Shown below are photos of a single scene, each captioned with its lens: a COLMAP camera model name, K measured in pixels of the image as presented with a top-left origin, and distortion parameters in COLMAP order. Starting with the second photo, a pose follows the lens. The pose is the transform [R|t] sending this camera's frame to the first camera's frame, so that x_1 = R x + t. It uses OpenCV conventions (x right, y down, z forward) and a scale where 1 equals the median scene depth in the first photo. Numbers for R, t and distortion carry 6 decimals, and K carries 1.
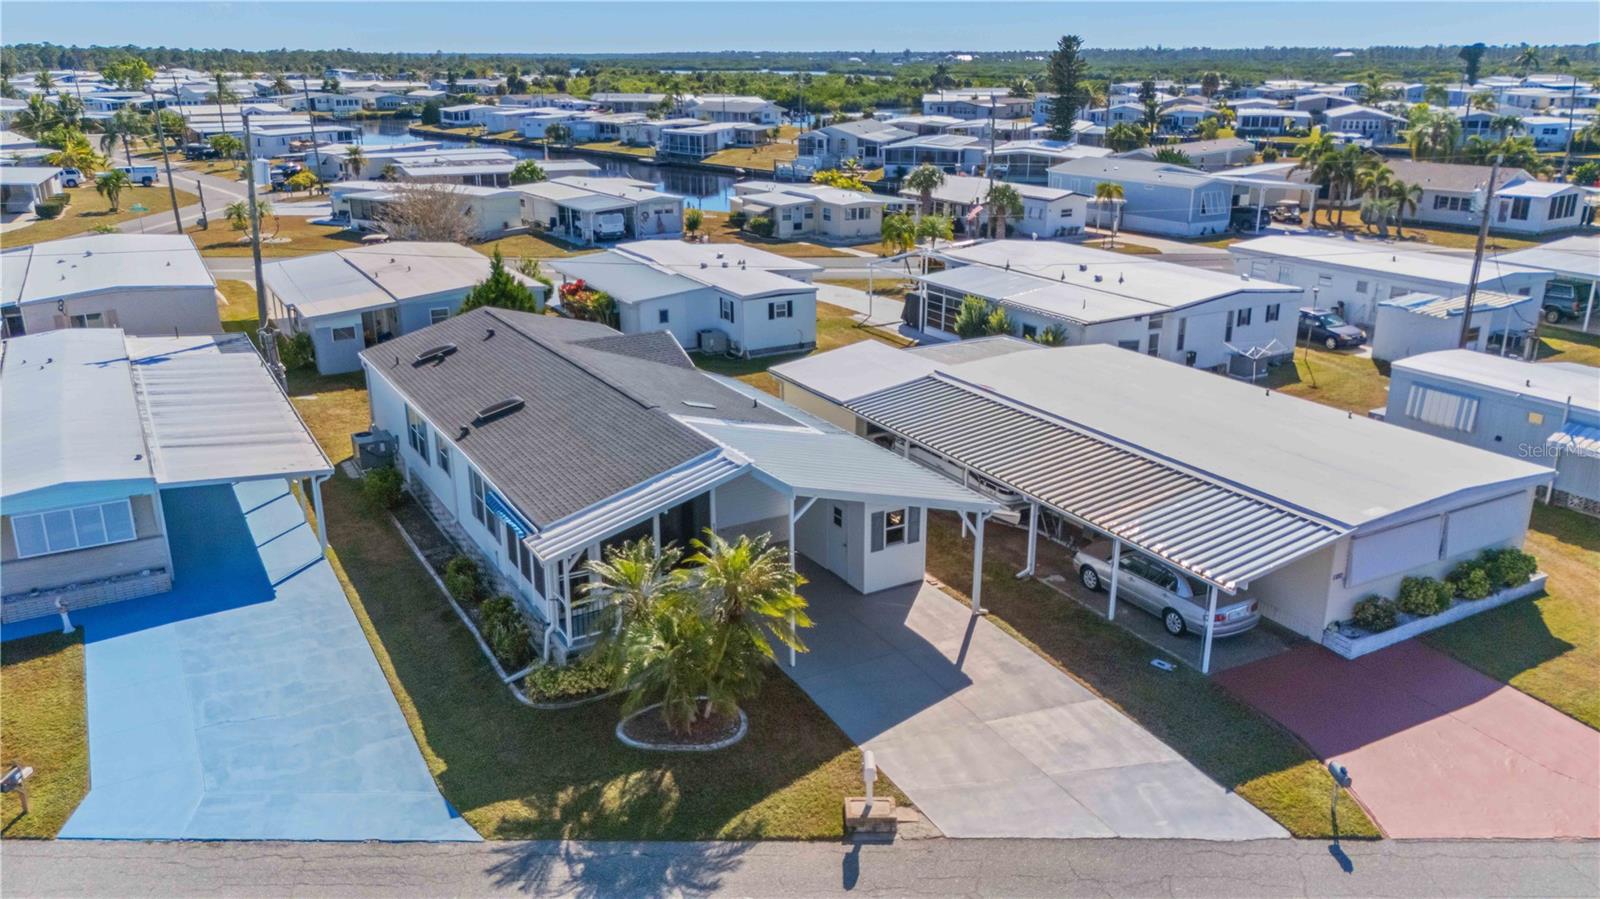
lens RADIAL K [[1203.8, 0, 816.4], [0, 1203.8, 452.0], [0, 0, 1]] dist [0.057170, -0.059497]
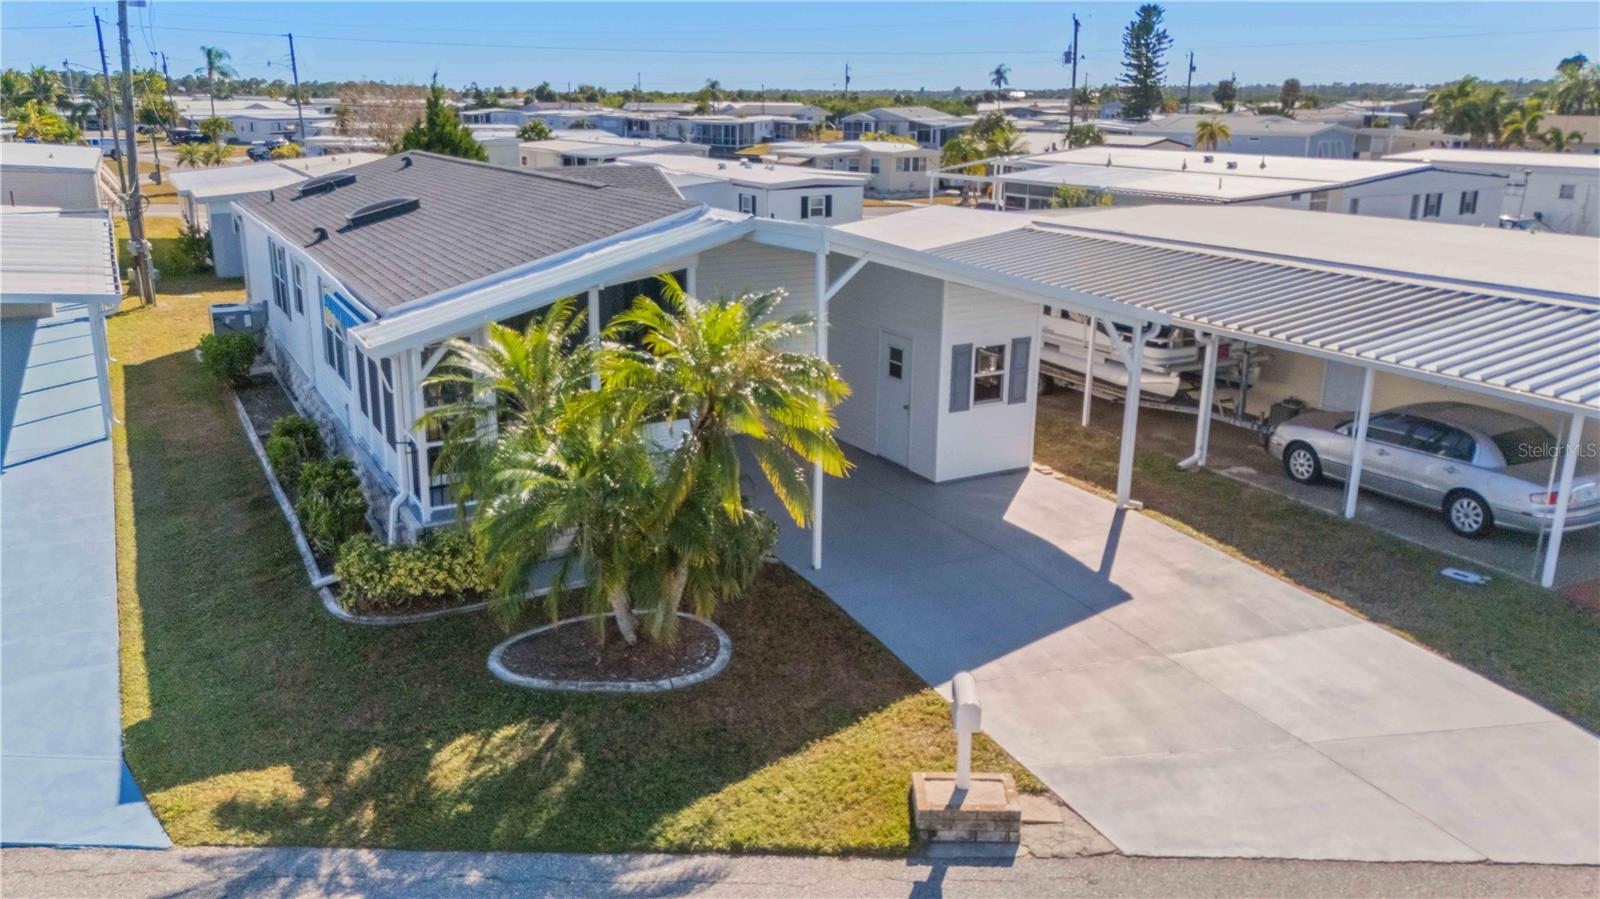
lens RADIAL K [[1252.6, 0, 827.9], [0, 1252.6, 473.8], [0, 0, 1]] dist [0.036195, -0.012608]
pose [[0.999591, 0.006691, -0.027798, 0.001633], [-0.007383, 0.999664, -0.024851, 0.122161], [0.027623, 0.025046, 0.999305, 0.333418]]
